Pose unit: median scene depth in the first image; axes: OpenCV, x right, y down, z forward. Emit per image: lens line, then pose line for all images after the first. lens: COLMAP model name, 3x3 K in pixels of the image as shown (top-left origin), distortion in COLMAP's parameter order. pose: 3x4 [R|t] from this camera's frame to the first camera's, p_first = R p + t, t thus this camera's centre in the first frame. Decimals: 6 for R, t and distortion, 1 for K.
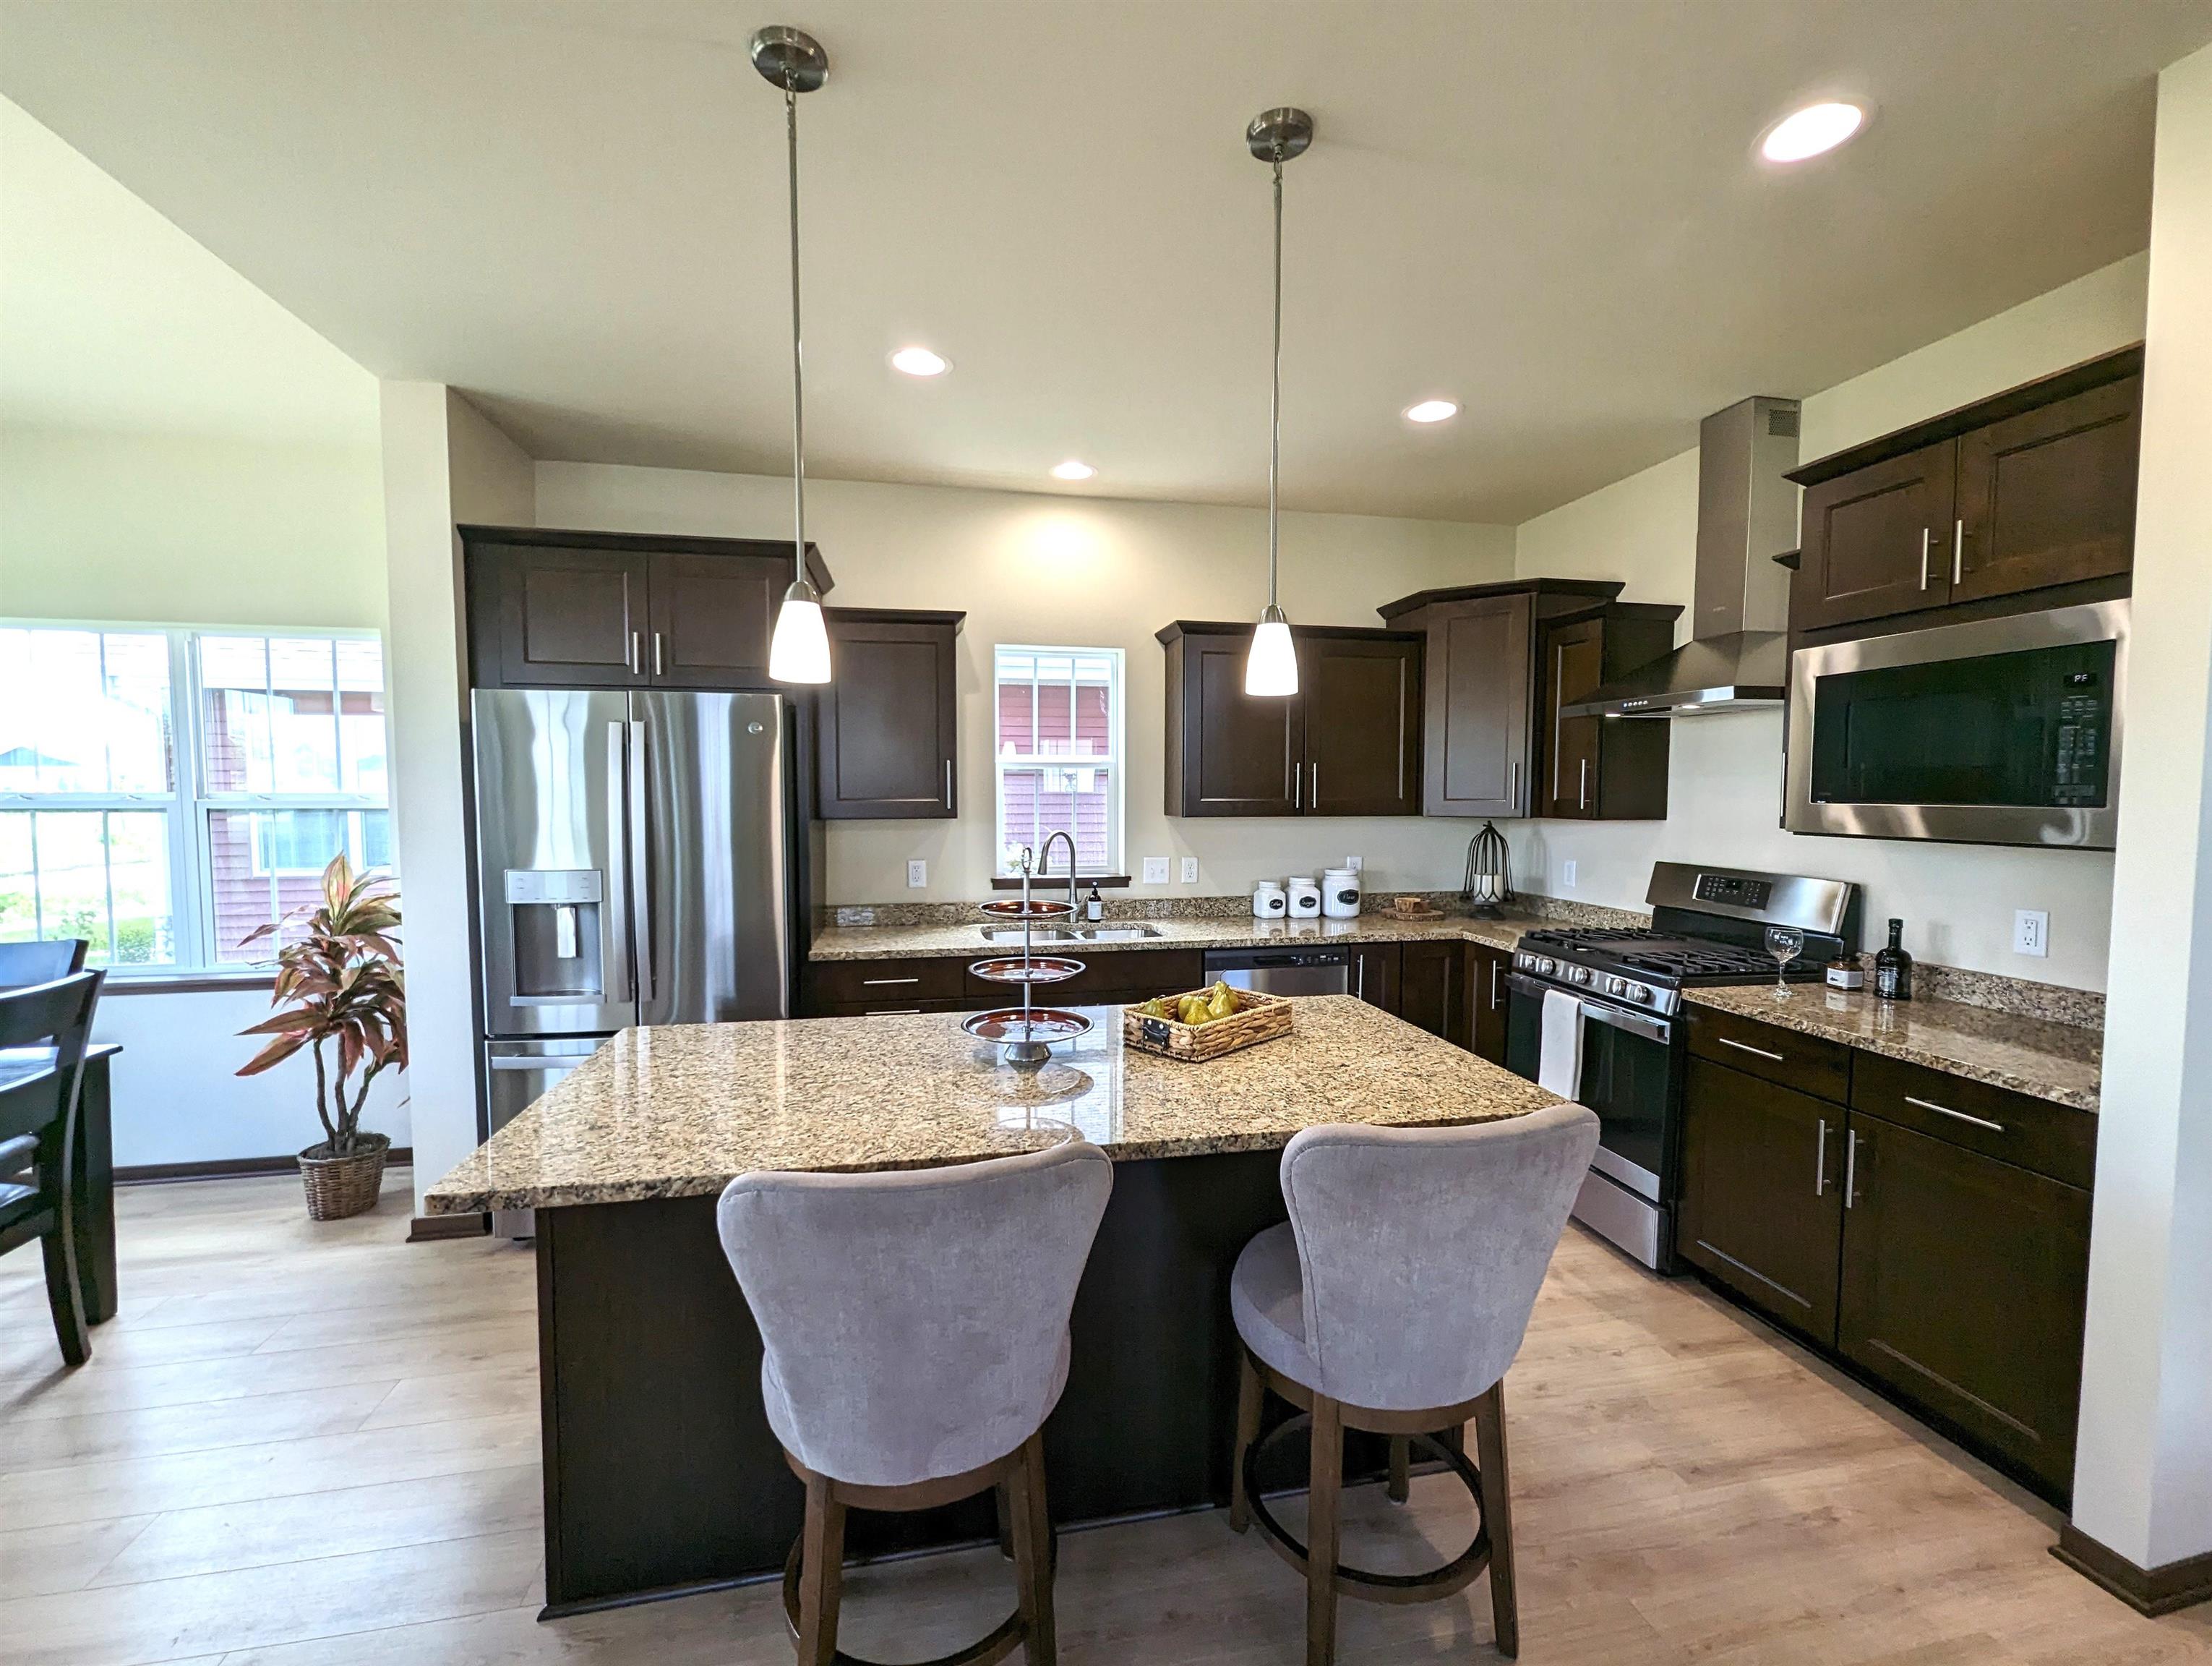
lens RADIAL K [[923.7, 0, 1105.2], [0, 923.7, 840.6], [0, 0, 1]] dist [-0.000689, -0.000005]
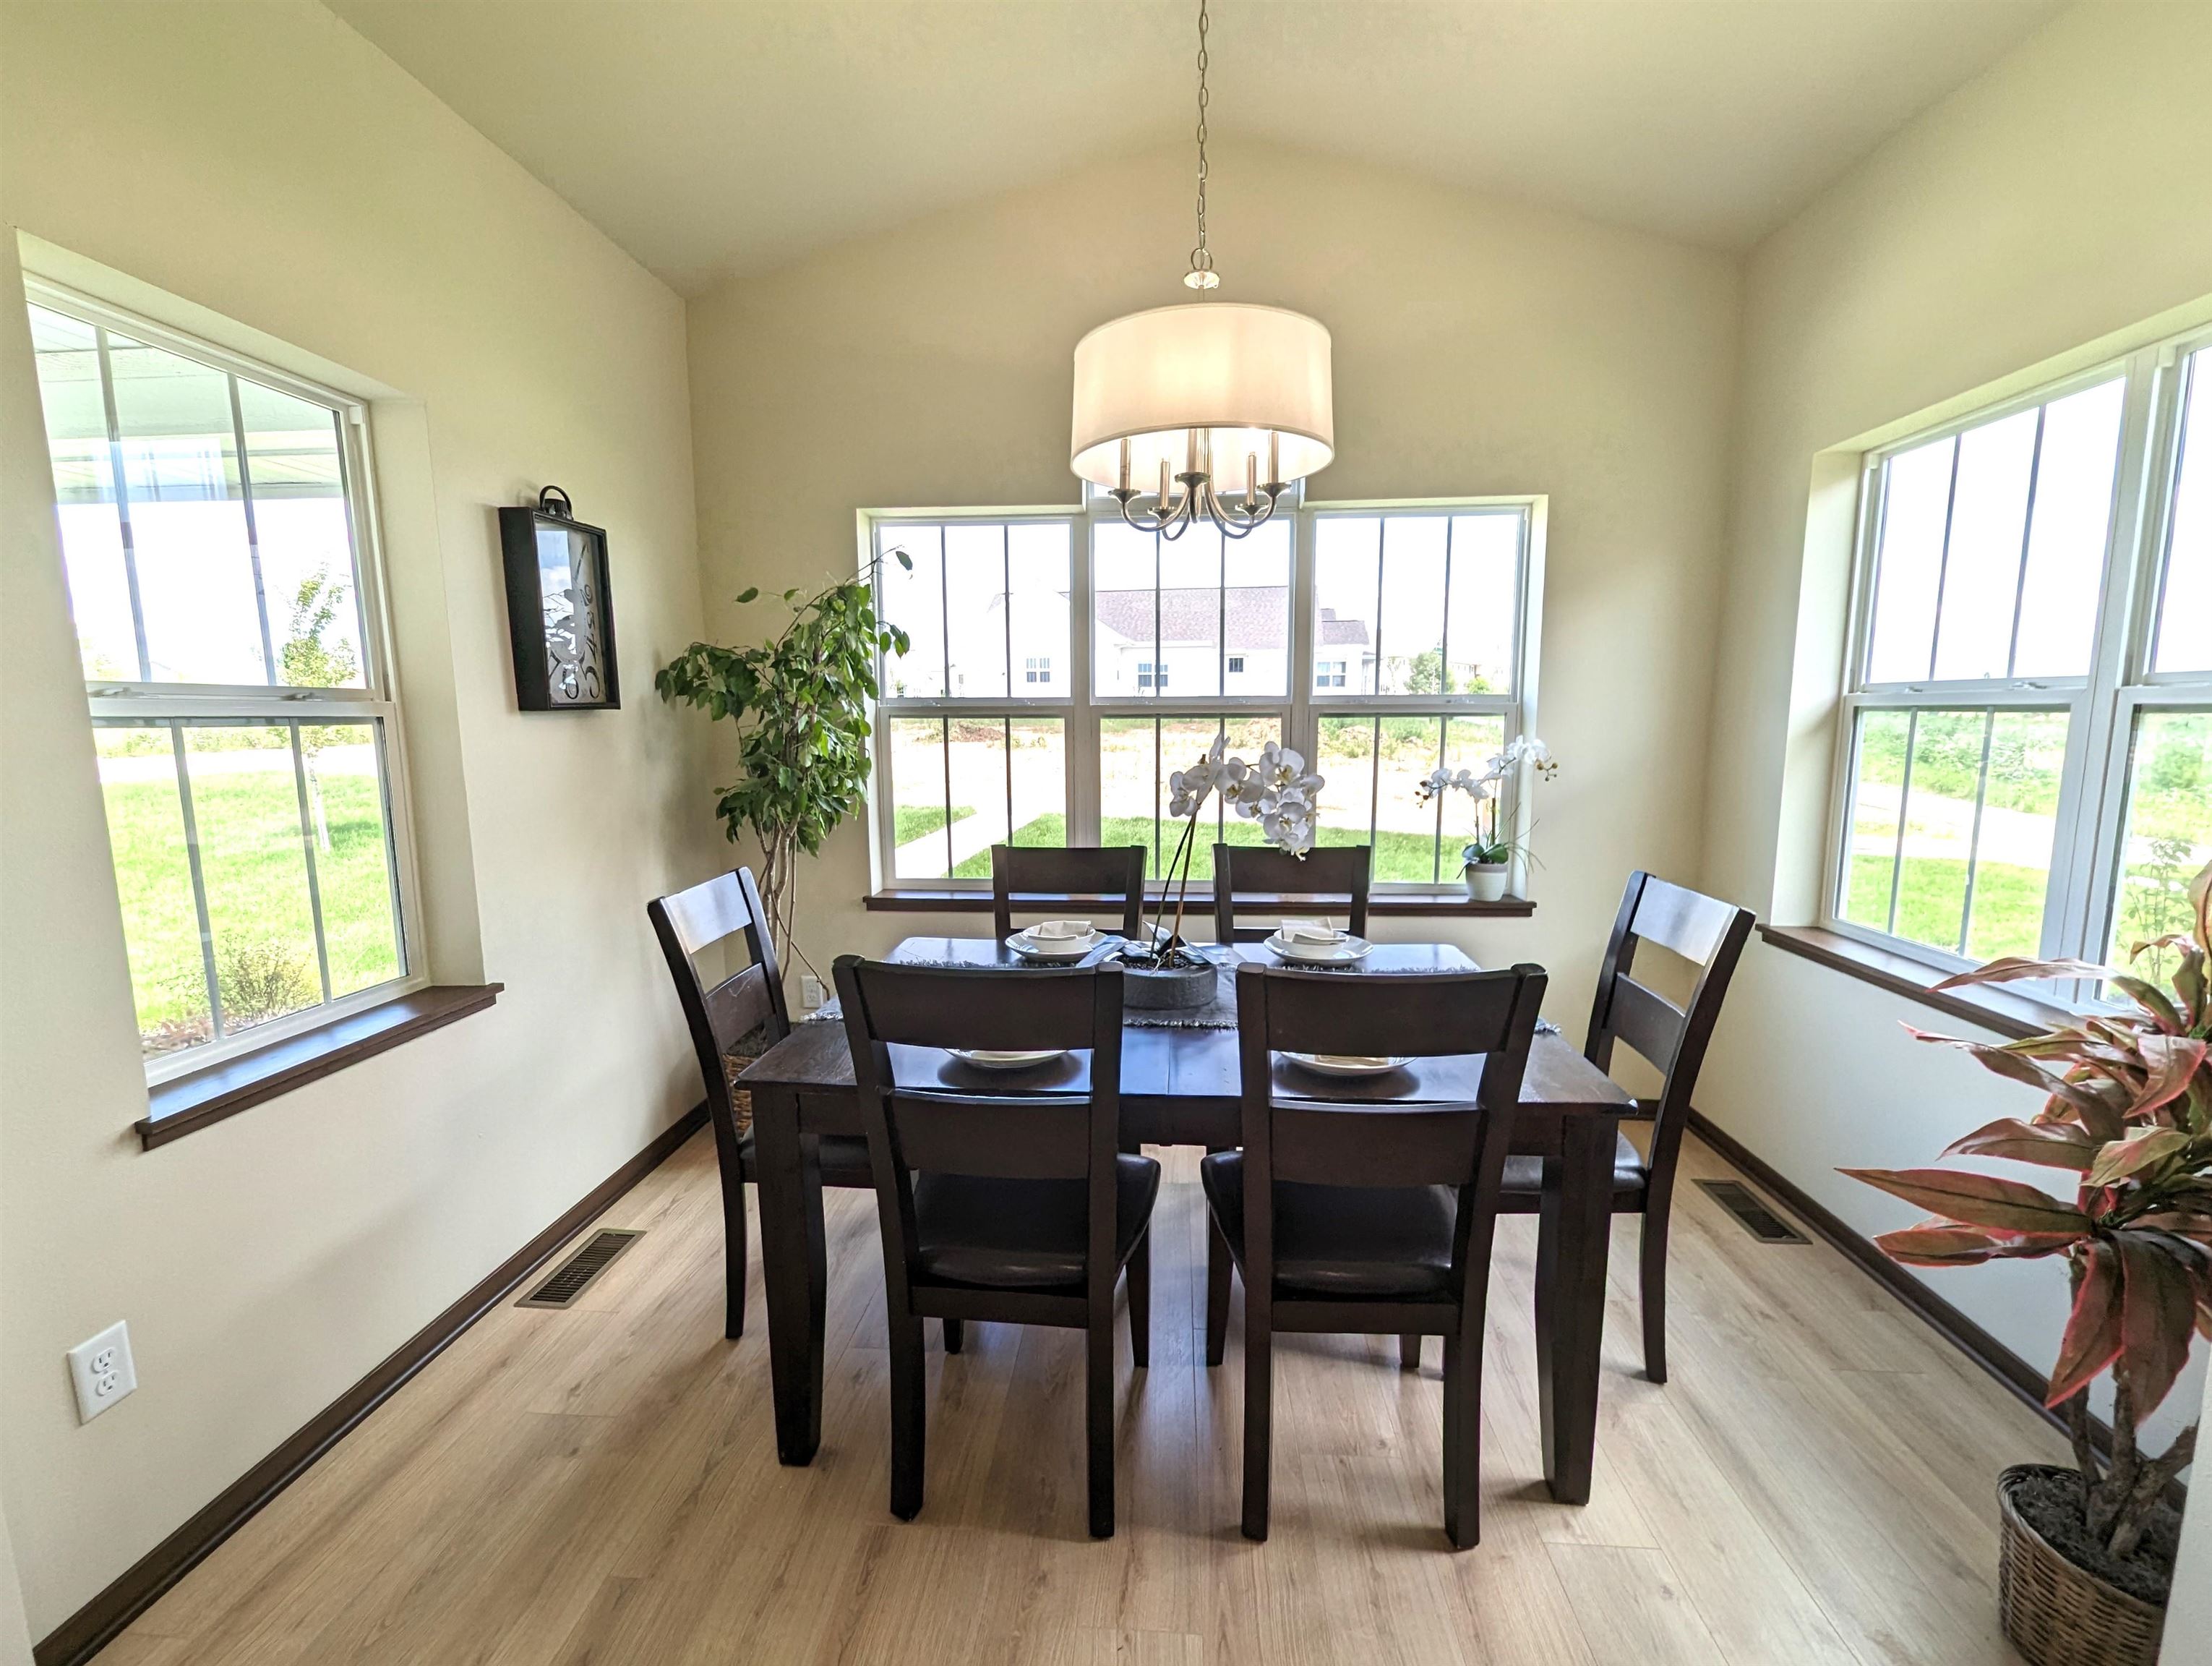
lens RADIAL K [[927.8, 0, 1104.0], [0, 927.8, 842.6], [0, 0, 1]] dist [0.001147, -0.000181]
pose [[-0.268703, 0.131873, -0.954153, -0.371998], [-0.048082, 0.987513, 0.150024, -0.009664], [0.962022, 0.086189, -0.259007, 0.690489]]
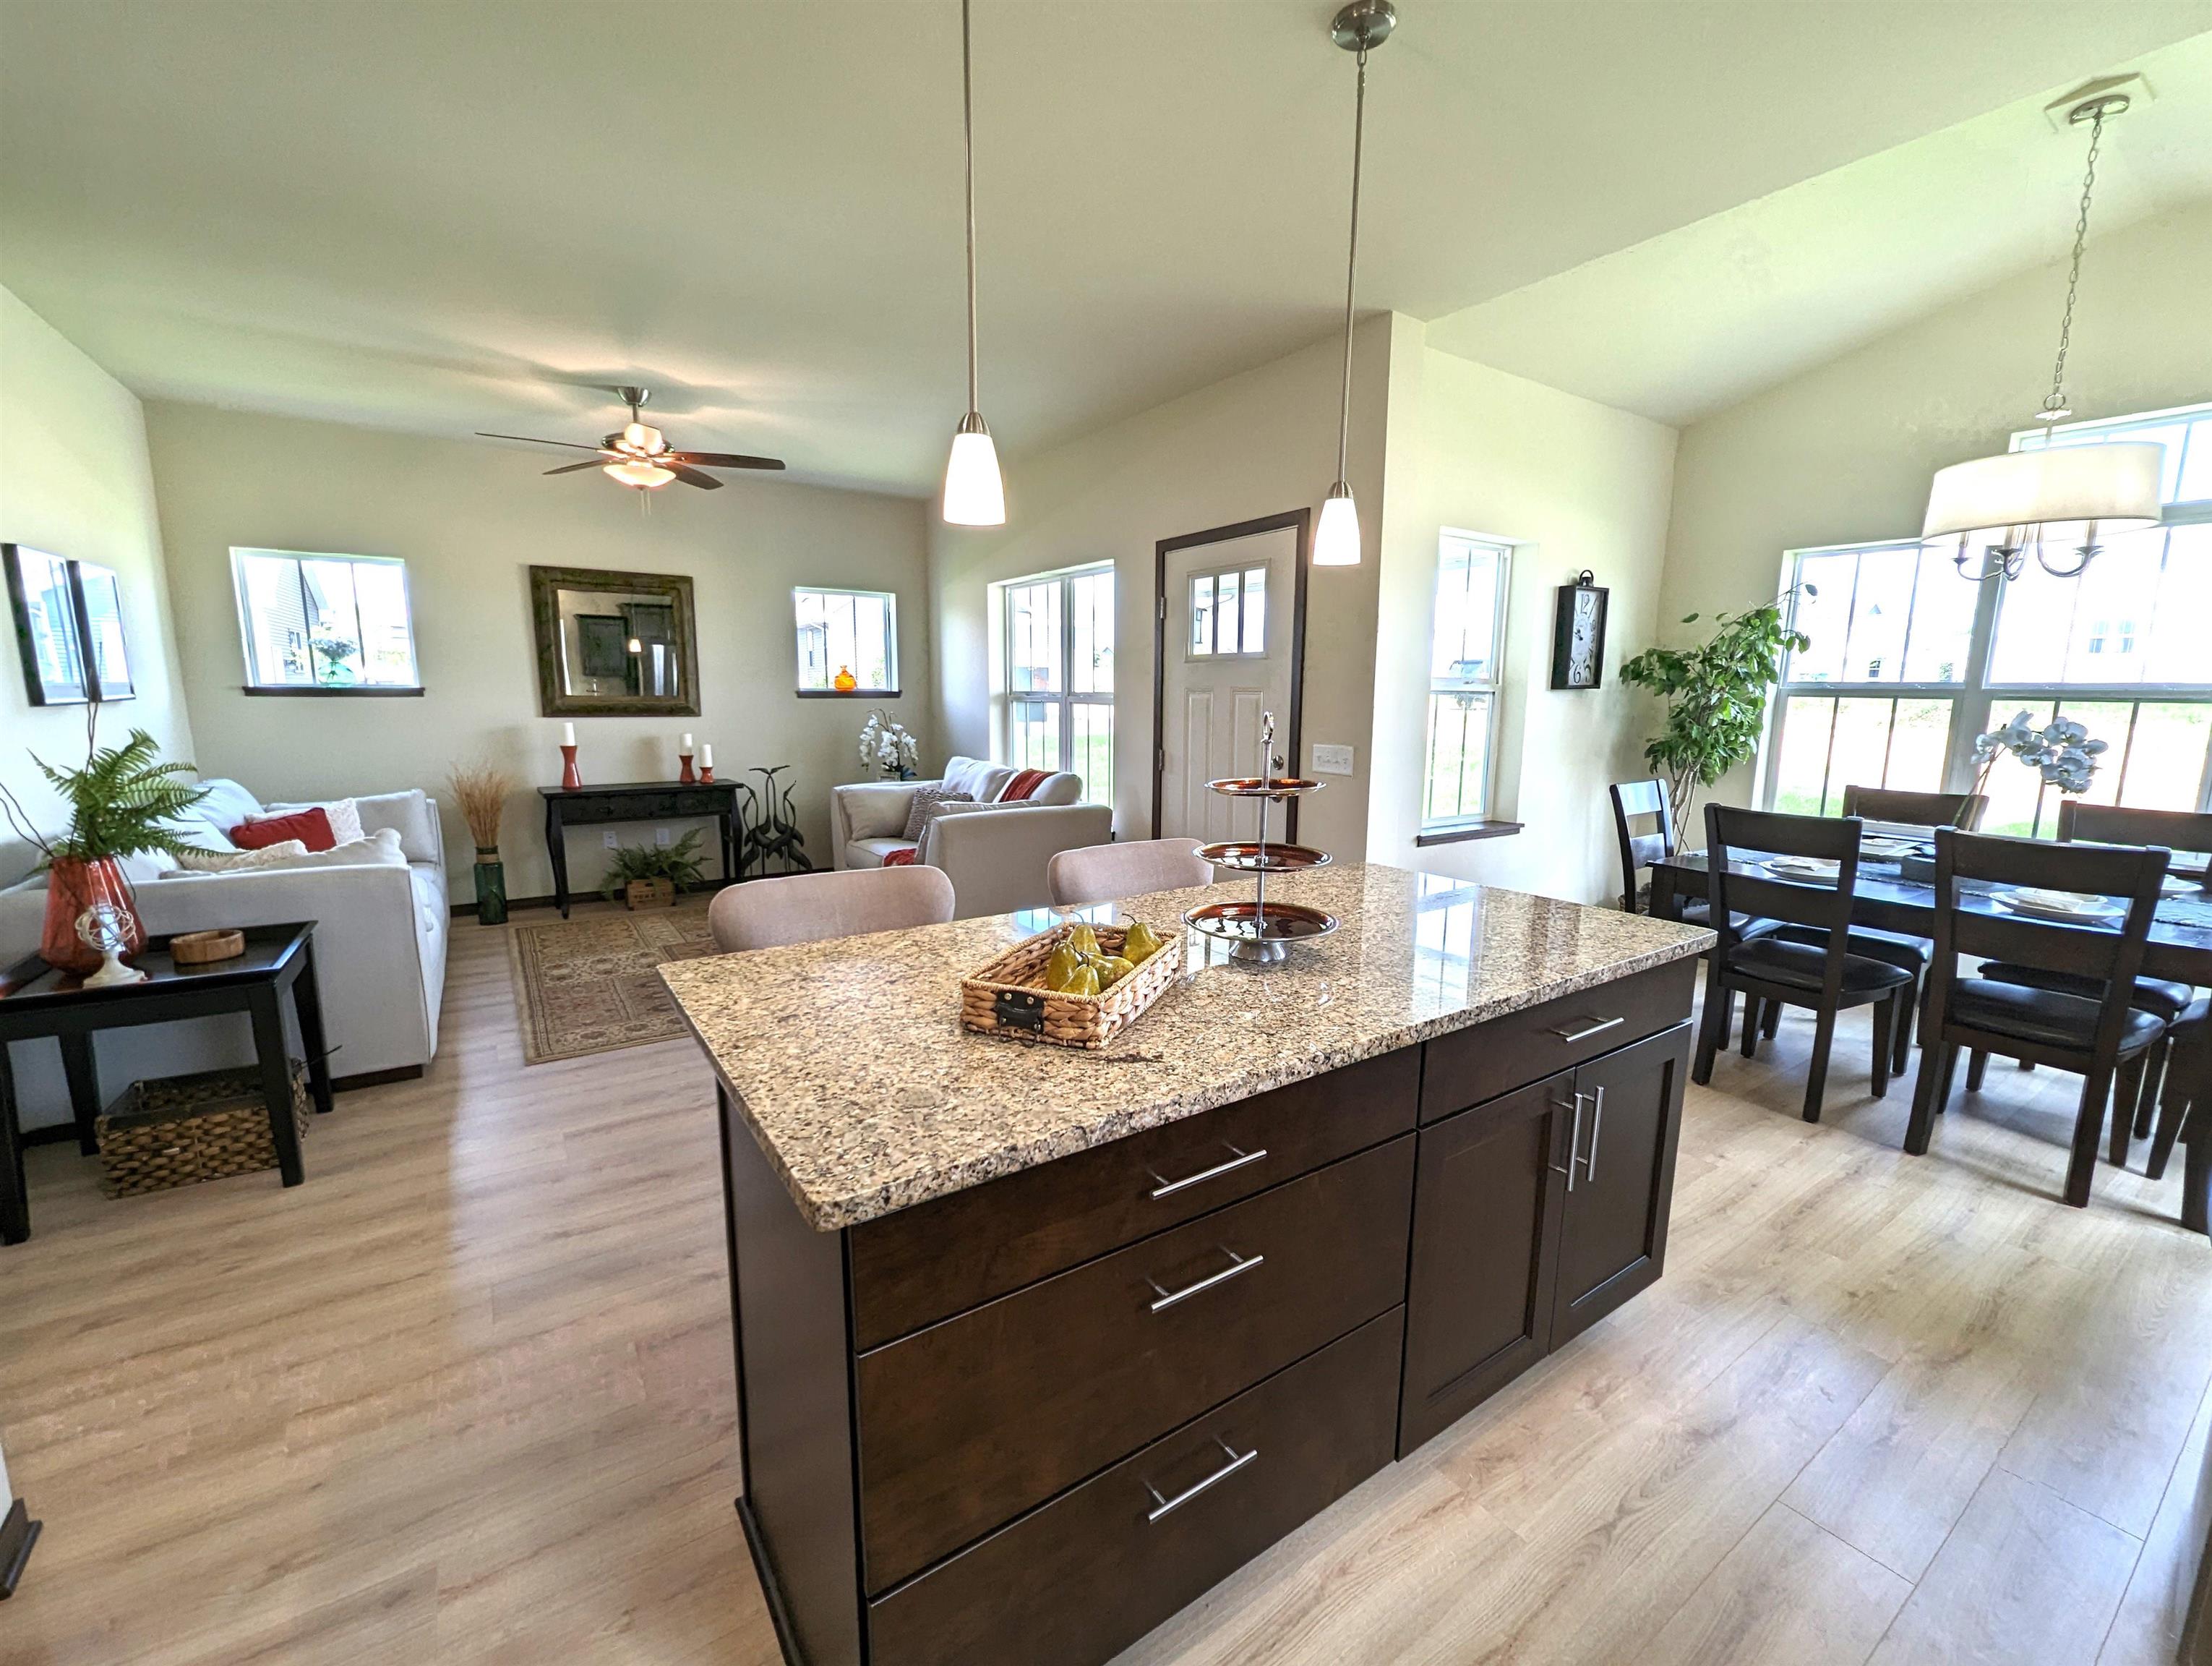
lens RADIAL K [[925.4, 0, 1110.4], [0, 925.4, 842.4], [0, 0, 1]] dist [0.000674, -0.000362]
pose [[-0.921242, 0.054696, -0.385125, 0.246115], [-0.031468, 0.976341, 0.213934, -0.034270], [0.387714, 0.209205, -0.897725, 1.127512]]
